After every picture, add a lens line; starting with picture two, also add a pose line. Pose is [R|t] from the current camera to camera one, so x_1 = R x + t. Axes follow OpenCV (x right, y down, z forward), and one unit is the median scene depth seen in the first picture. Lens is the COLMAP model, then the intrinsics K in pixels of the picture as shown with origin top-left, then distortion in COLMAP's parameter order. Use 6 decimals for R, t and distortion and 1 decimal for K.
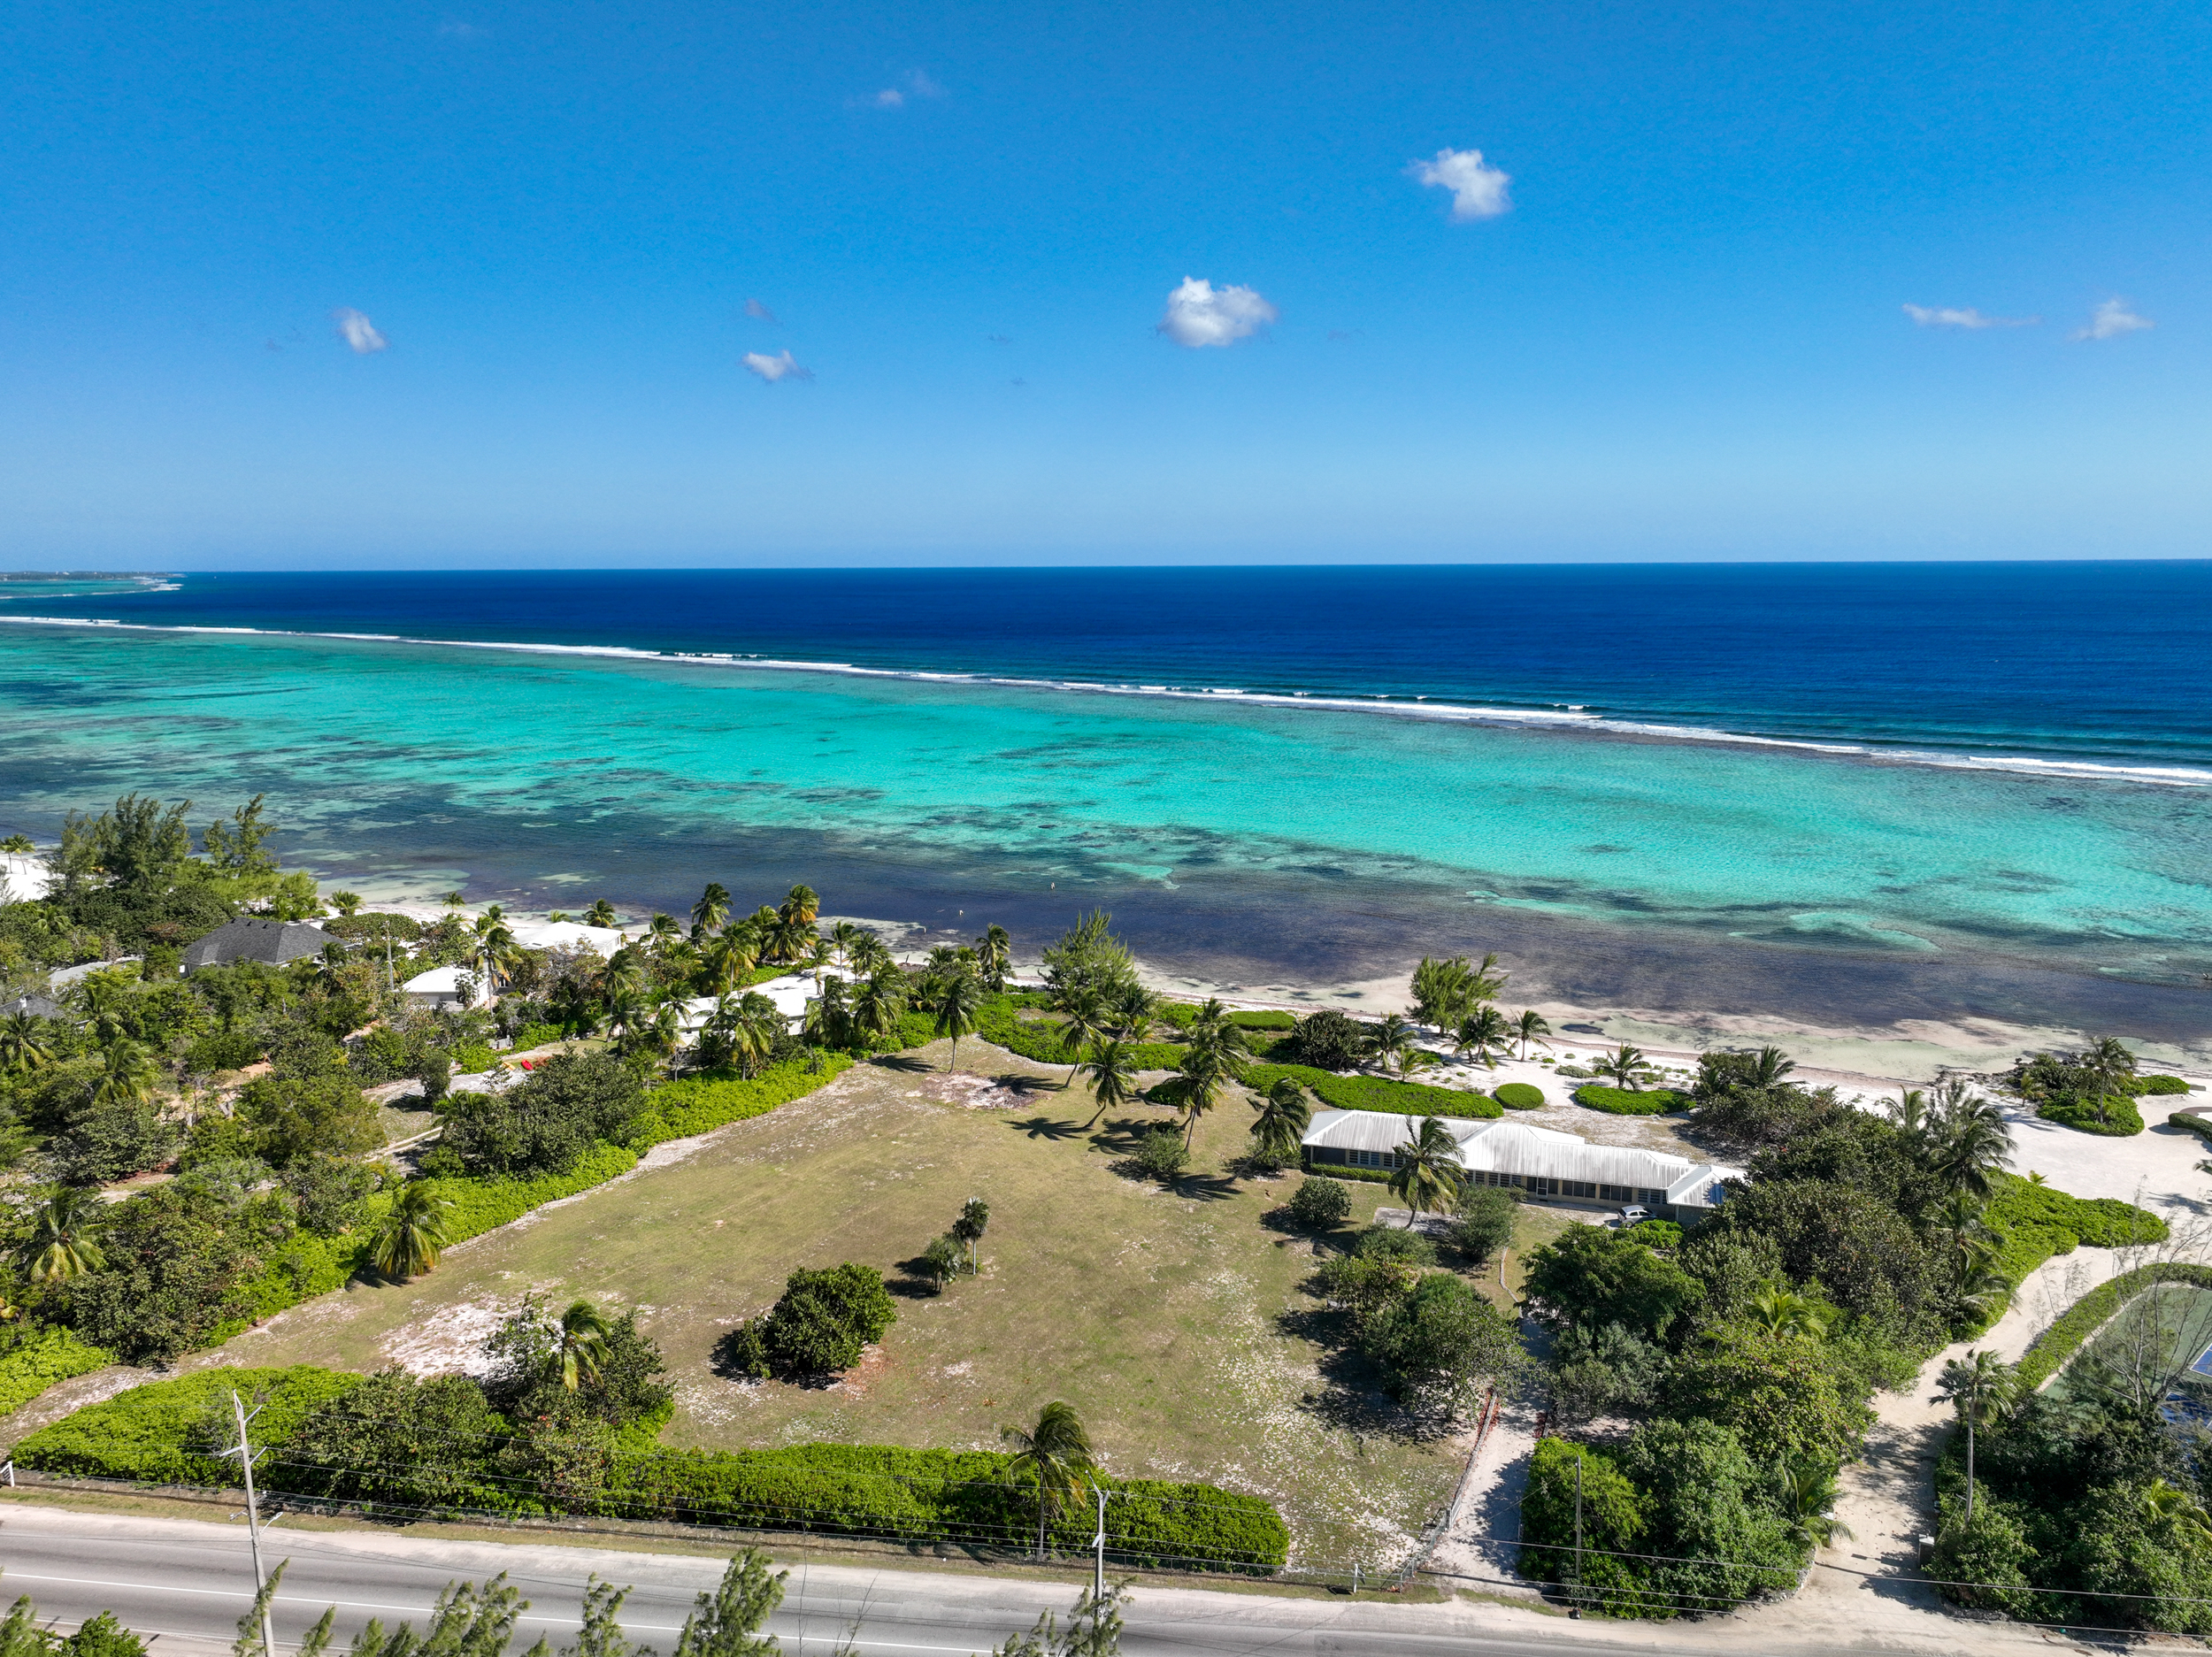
lens RADIAL K [[1557.7, 0, 1107.9], [0, 1557.7, 816.9], [0, 0, 1]] dist [0.005020, 0.004725]
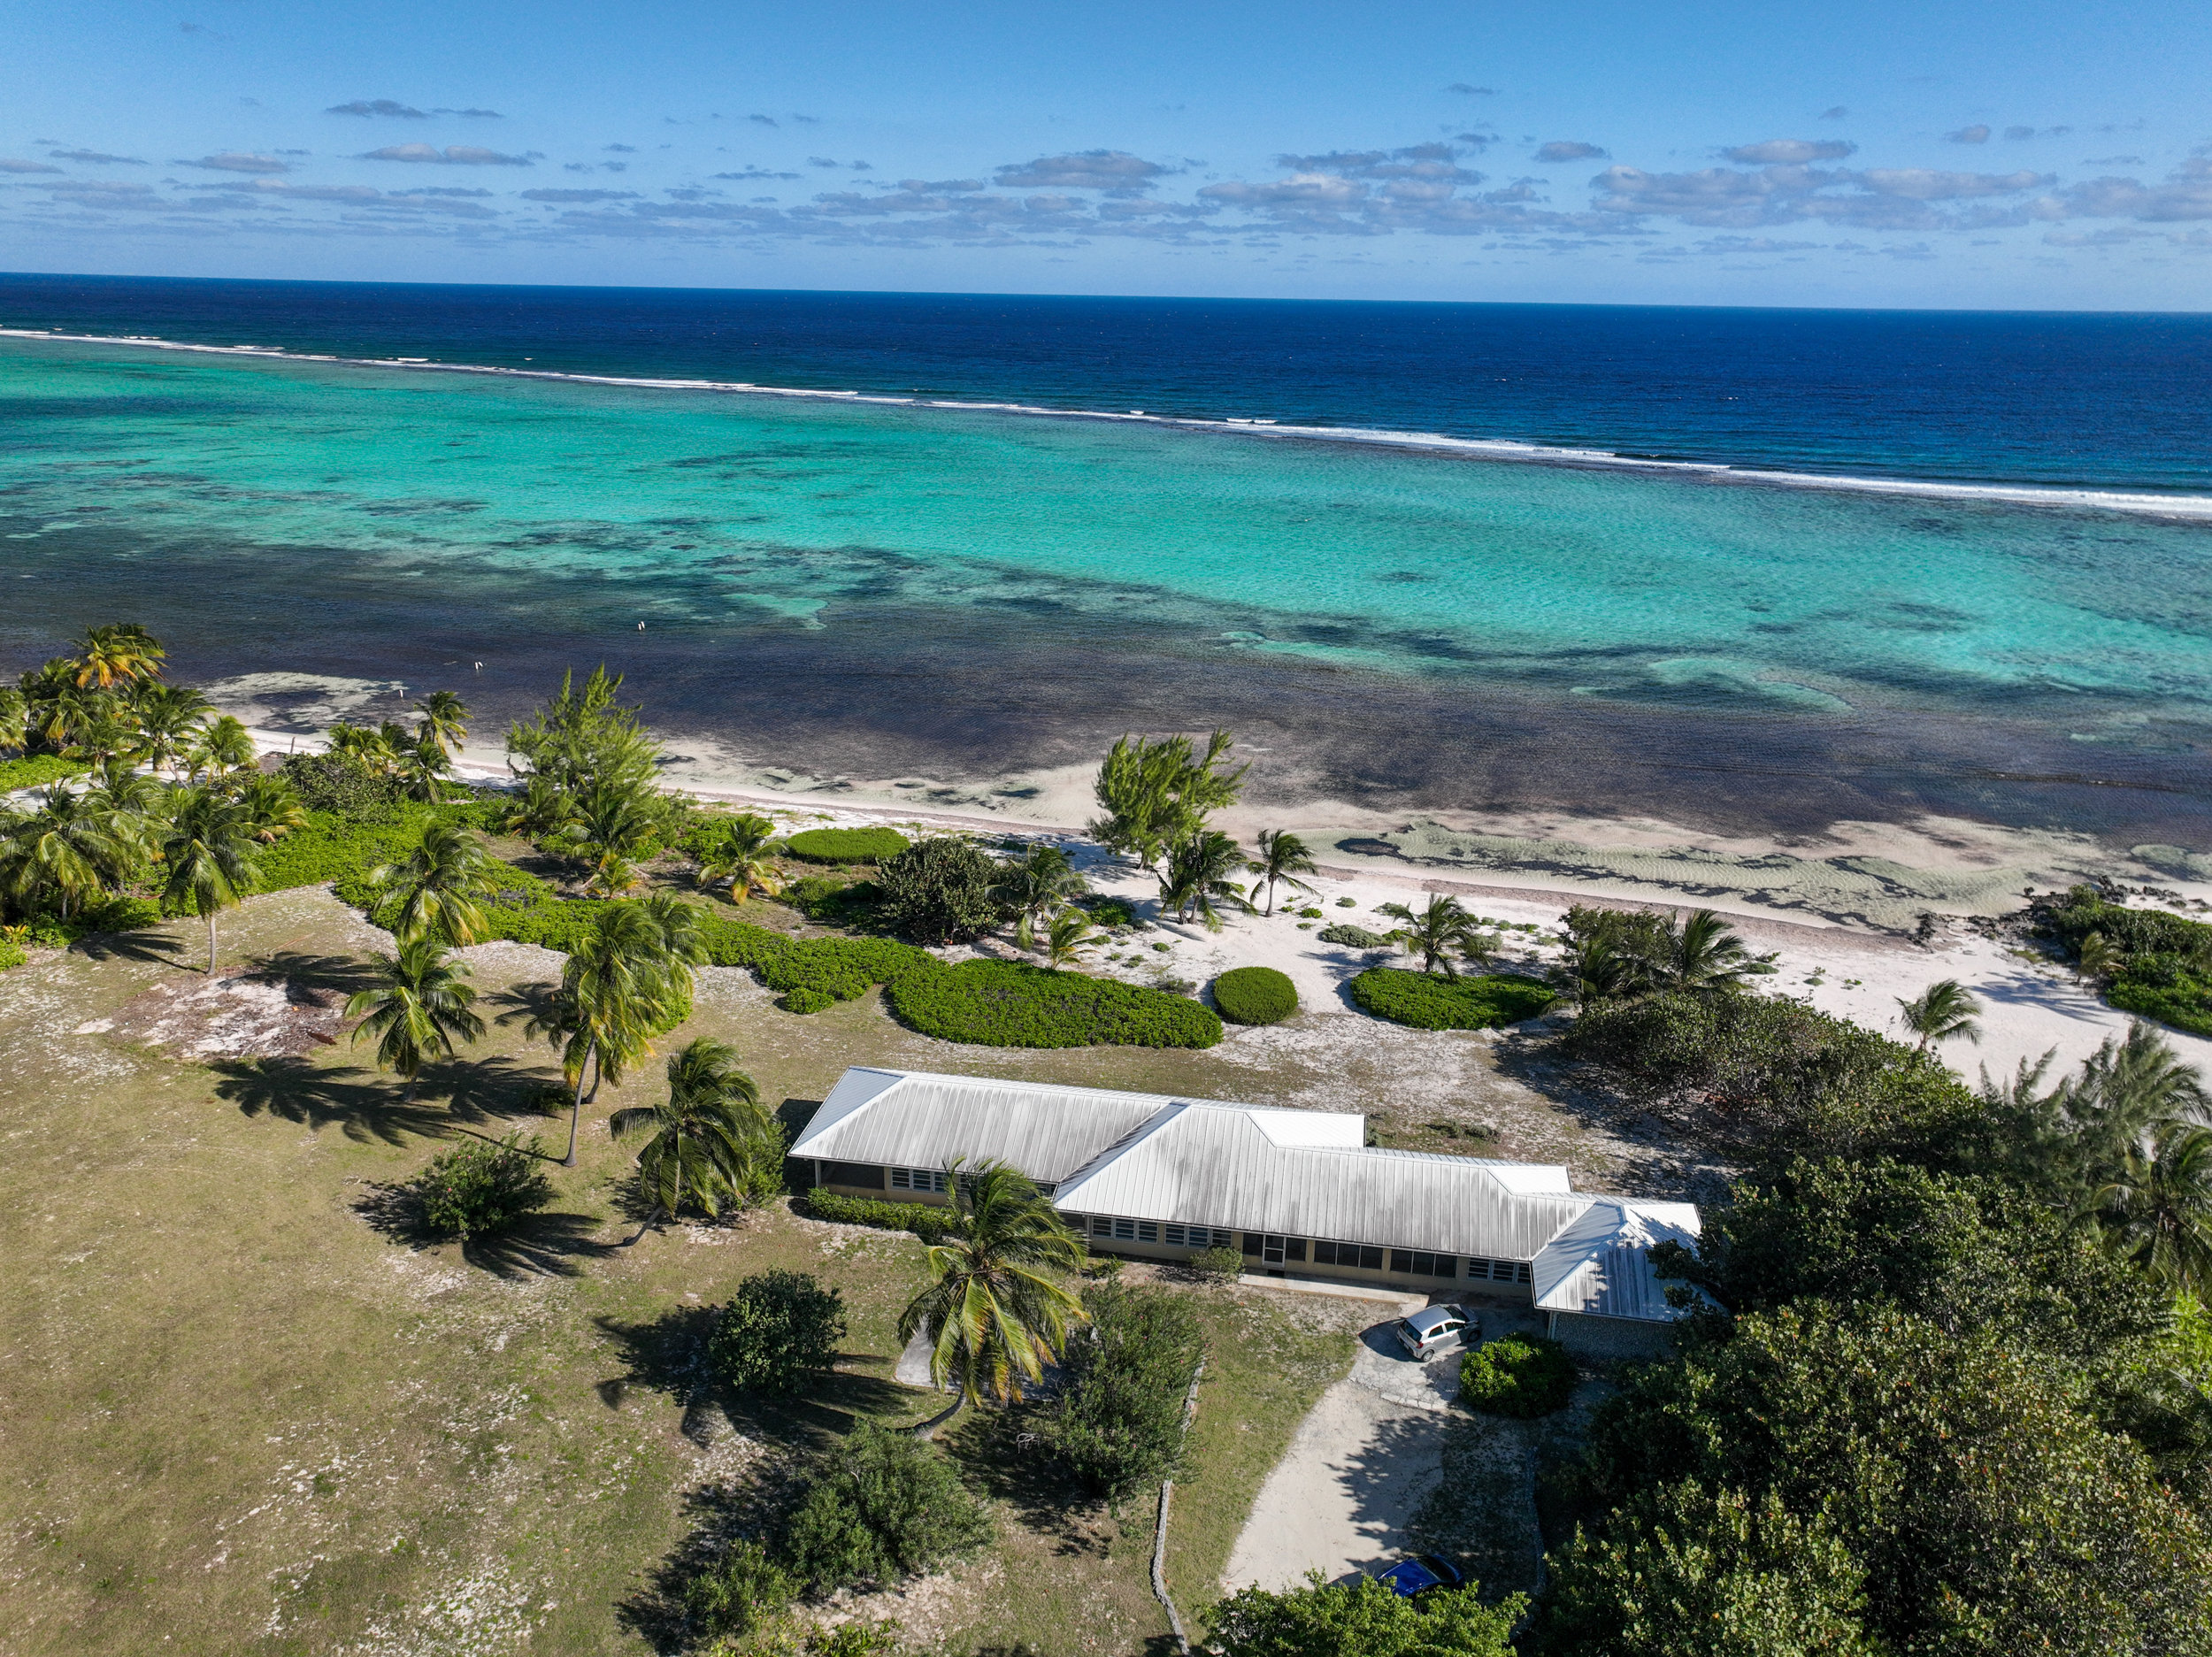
lens RADIAL K [[1557.7, 0, 1107.9], [0, 1557.7, 816.9], [0, 0, 1]] dist [0.005020, 0.004725]
pose [[0.992084, -0.017325, 0.124377, 0.119224], [-0.003017, 0.986864, 0.161524, 0.021665], [-0.125541, -0.160620, 0.979000, 0.390570]]
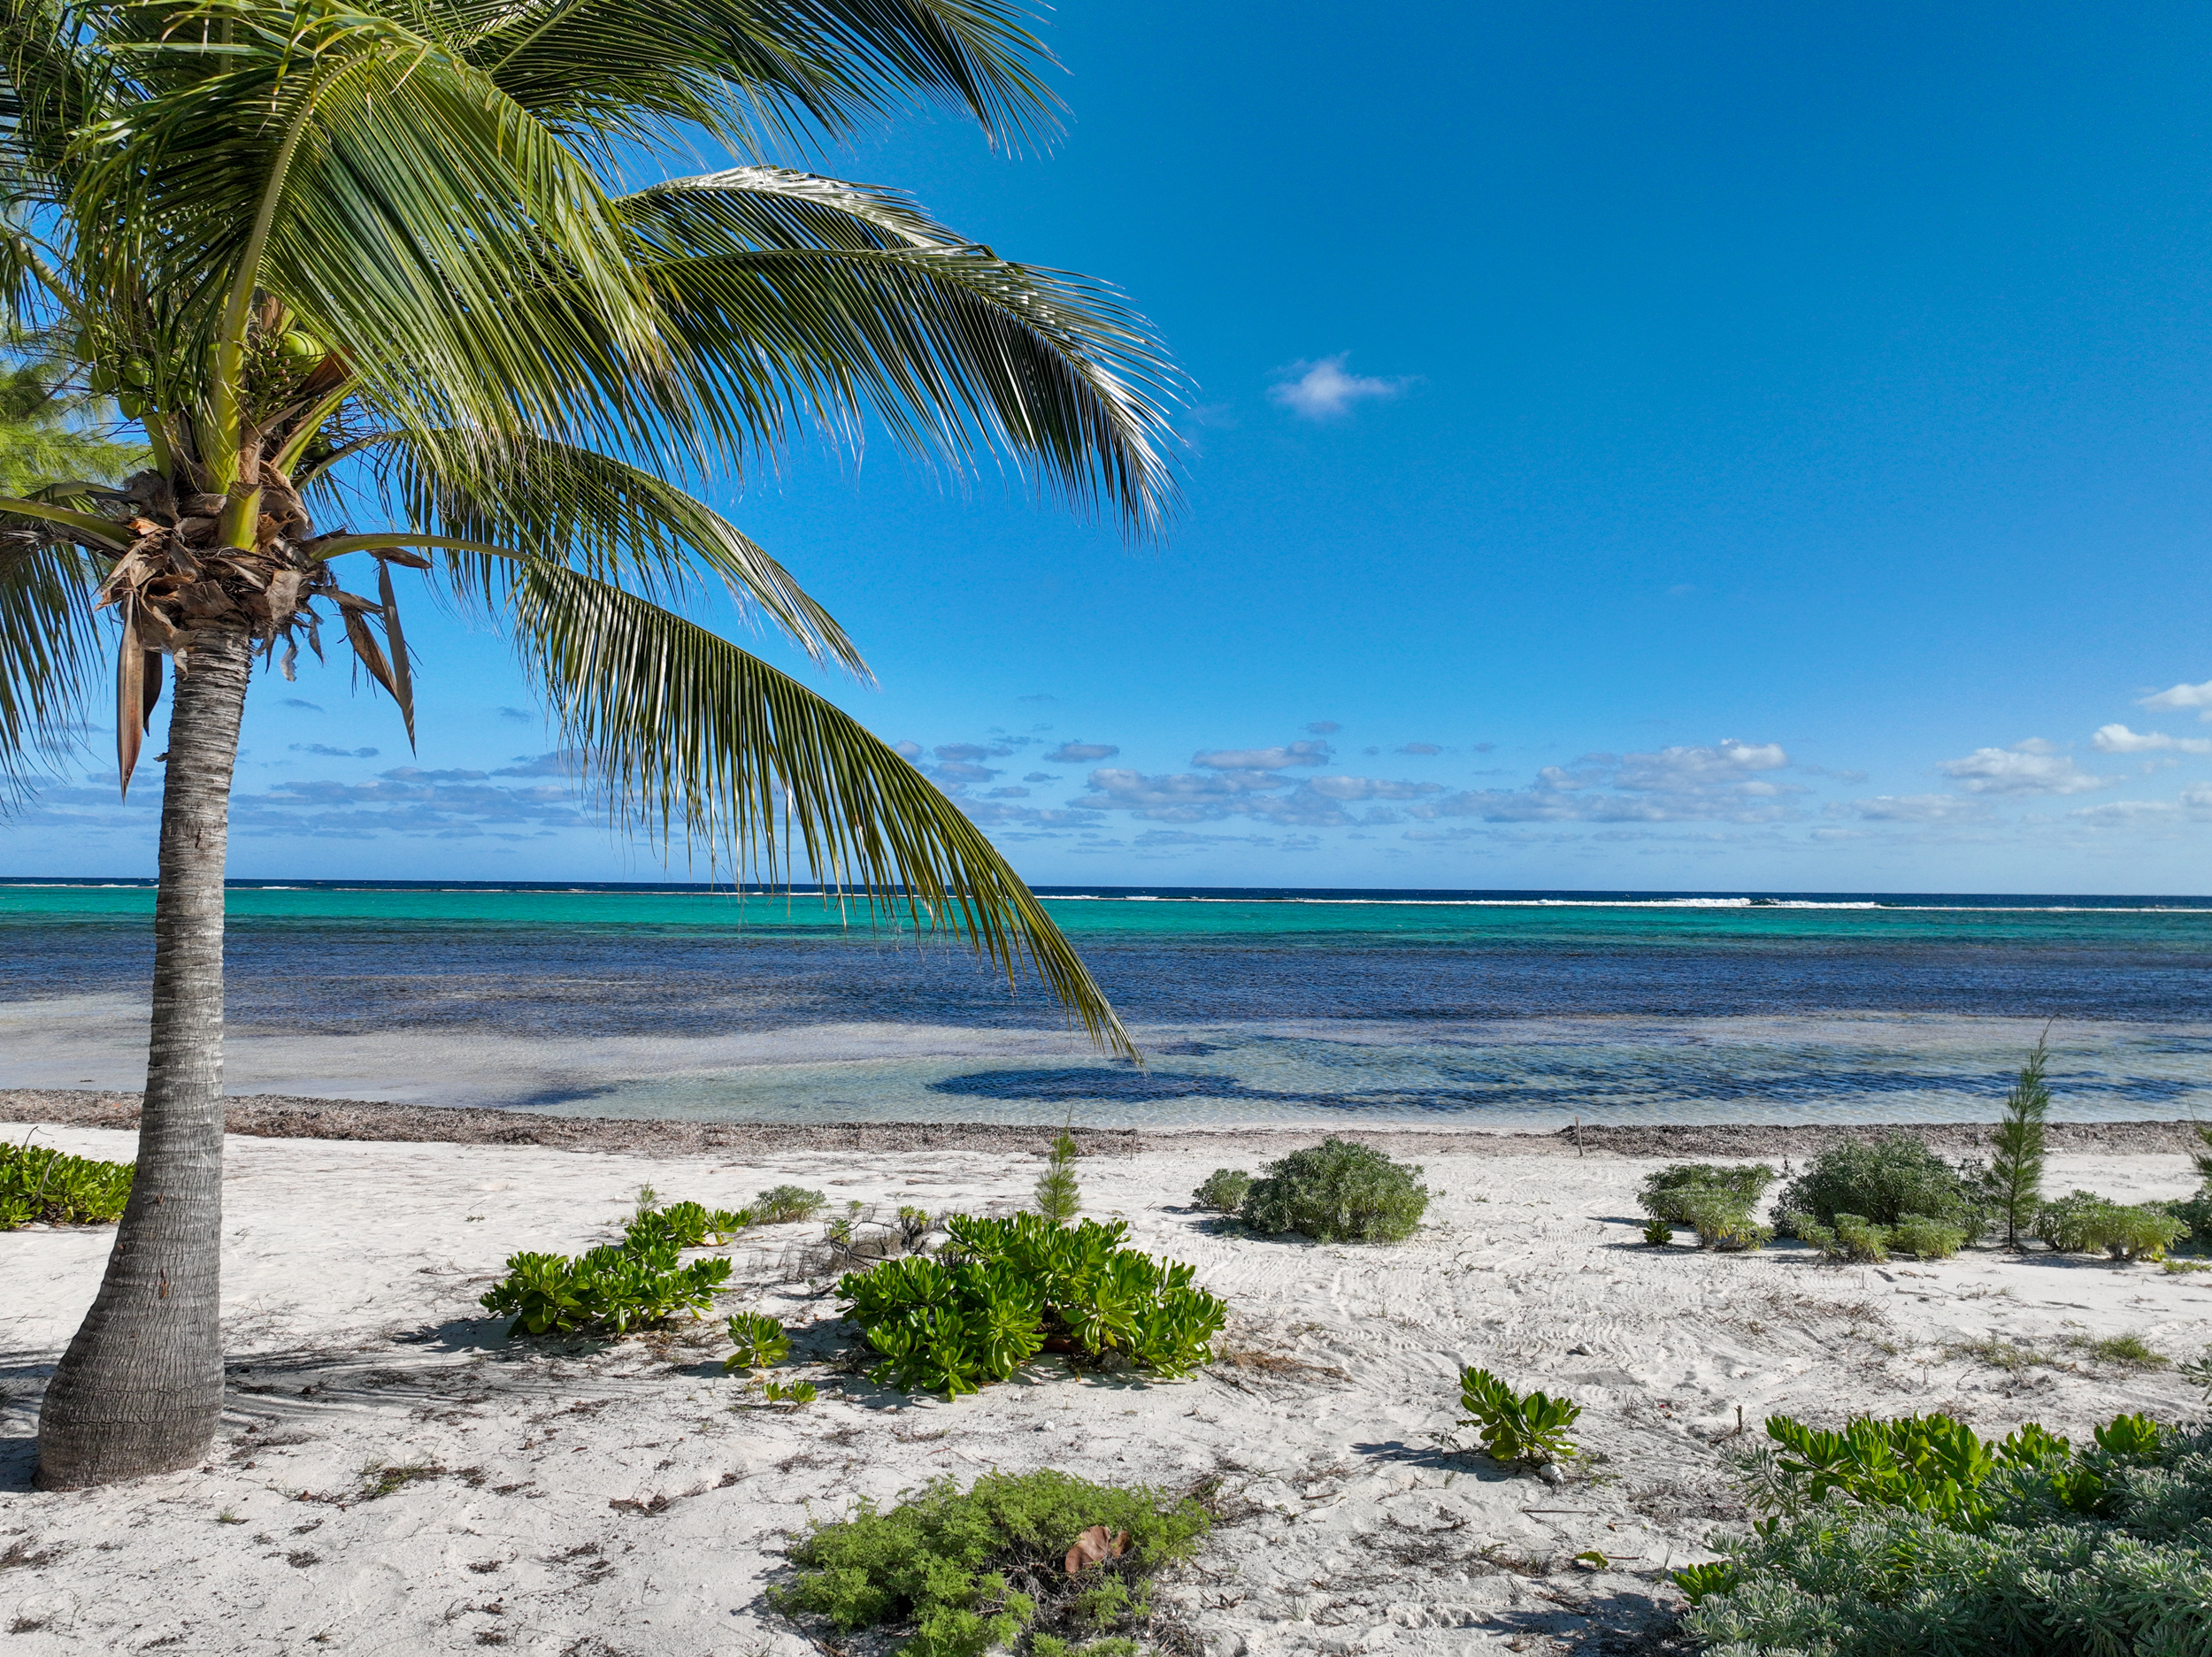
lens RADIAL K [[1550.7, 0, 1106.0], [0, 1550.7, 828.5], [0, 0, 1]] dist [0.009430, -0.001399]
pose [[0.888840, 0.033359, 0.457001, 0.242347], [0.058298, 0.981008, -0.184996, 0.137680], [-0.454494, 0.191075, 0.870015, 0.873110]]
